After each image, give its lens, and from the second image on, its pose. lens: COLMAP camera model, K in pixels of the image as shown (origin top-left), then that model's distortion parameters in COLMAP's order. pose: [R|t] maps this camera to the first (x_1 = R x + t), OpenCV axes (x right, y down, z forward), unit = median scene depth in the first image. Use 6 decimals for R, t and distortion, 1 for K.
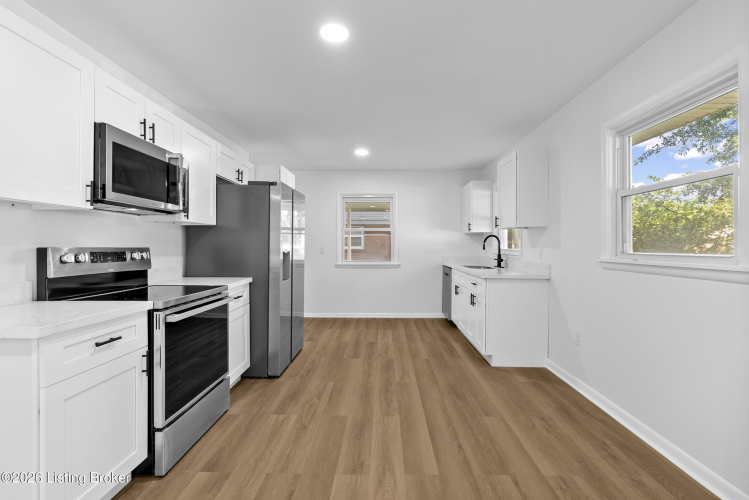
lens RADIAL K [[341.9, 0, 376.8], [0, 341.9, 245.4], [0, 0, 1]] dist [-0.004369, 0.000266]
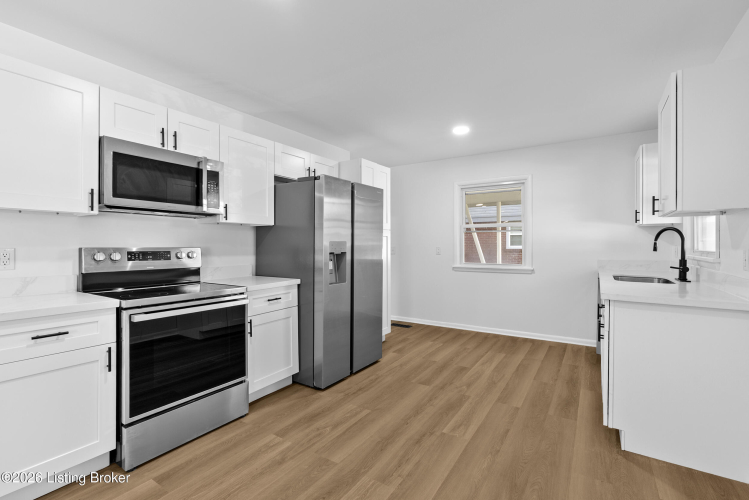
lens RADIAL K [[341.9, 0, 376.8], [0, 341.9, 245.4], [0, 0, 1]] dist [-0.004369, 0.000266]
pose [[0.851046, -0.000322, -0.525090, 0.336543], [0.002095, 0.999994, 0.002782, -0.002086], [0.525086, -0.003468, 0.851042, 0.323013]]
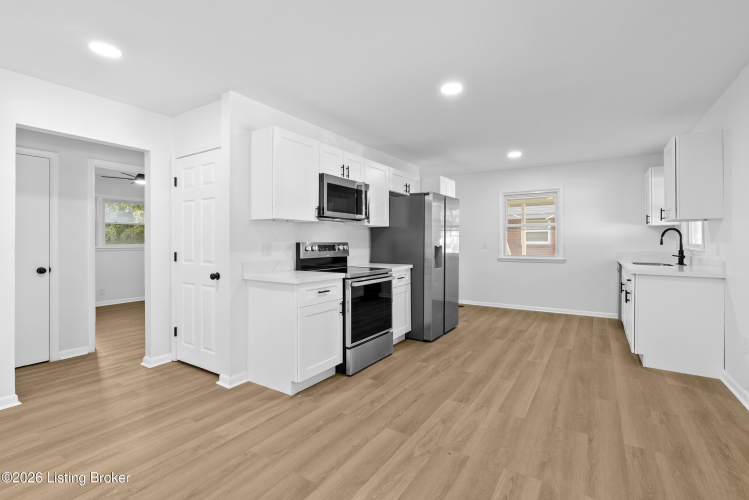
lens RADIAL K [[343.8, 0, 375.8], [0, 343.8, 239.6], [0, 0, 1]] dist [-0.004765, 0.000027]
pose [[0.850902, -0.004841, -0.525302, 0.241238], [0.003426, 0.999987, -0.003666, -0.000583], [0.525313, 0.001320, 0.850908, -0.247604]]
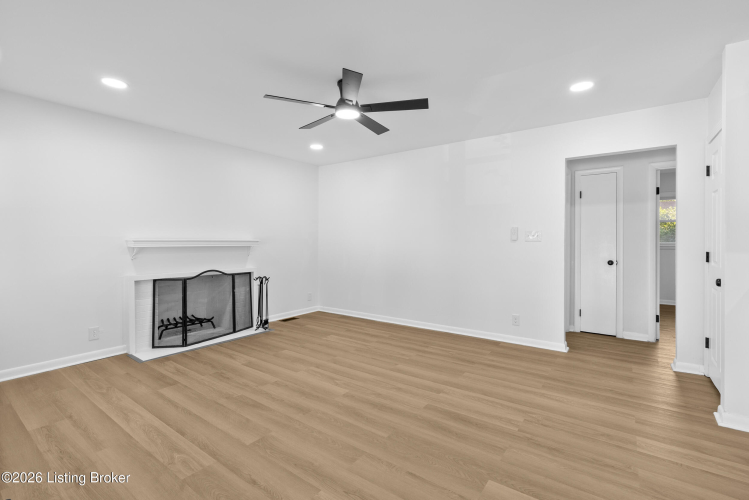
lens RADIAL K [[341.9, 0, 376.8], [0, 341.9, 245.4], [0, 0, 1]] dist [-0.004369, 0.000266]
pose [[-0.574708, 0.010774, -0.818288, 0.439935], [0.000707, 0.999919, 0.012669, 0.001918], [0.818358, 0.006703, -0.574669, 0.167160]]
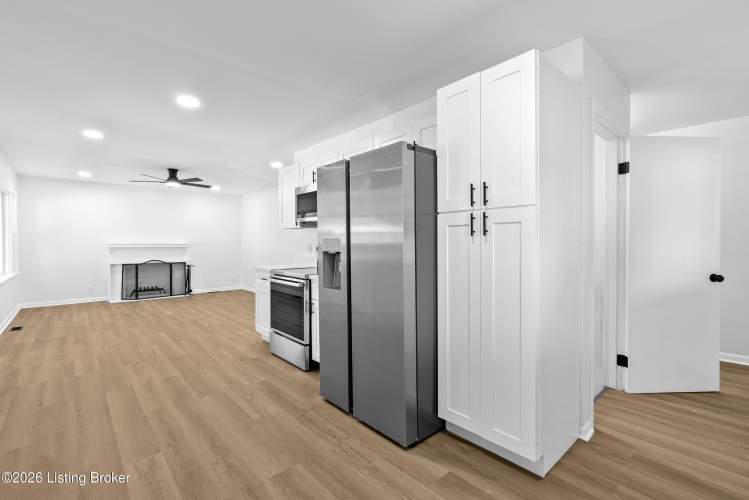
lens RADIAL K [[341.9, 0, 376.8], [0, 341.9, 245.4], [0, 0, 1]] dist [-0.004369, 0.000266]
pose [[-0.730630, 0.004170, -0.682761, 0.208088], [0.002016, 0.999990, 0.003950, 0.003003], [0.682771, 0.001509, -0.730631, 1.840773]]
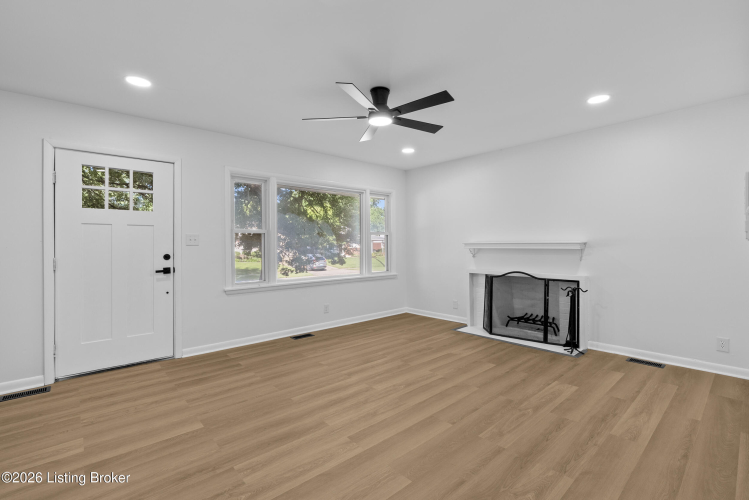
lens RADIAL K [[341.9, 0, 376.8], [0, 341.9, 245.4], [0, 0, 1]] dist [-0.004369, 0.000266]
pose [[-0.682196, 0.001687, 0.731168, -0.992437], [0.006451, 0.999972, 0.003711, 0.000019], [-0.731141, 0.007248, -0.682188, 0.229314]]
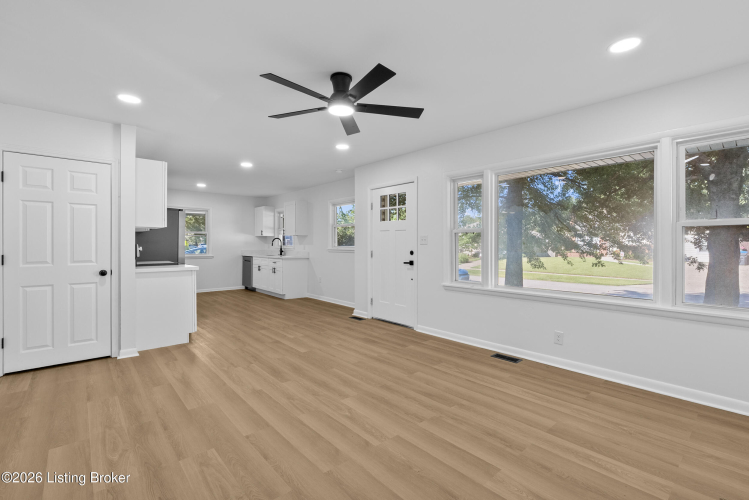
lens RADIAL K [[341.9, 0, 376.8], [0, 341.9, 245.4], [0, 0, 1]] dist [-0.004369, 0.000266]
pose [[0.737042, -0.001661, 0.675845, -0.826080], [-0.002686, 0.999982, 0.005386, -0.002982], [-0.675842, -0.005785, 0.737024, -1.168882]]
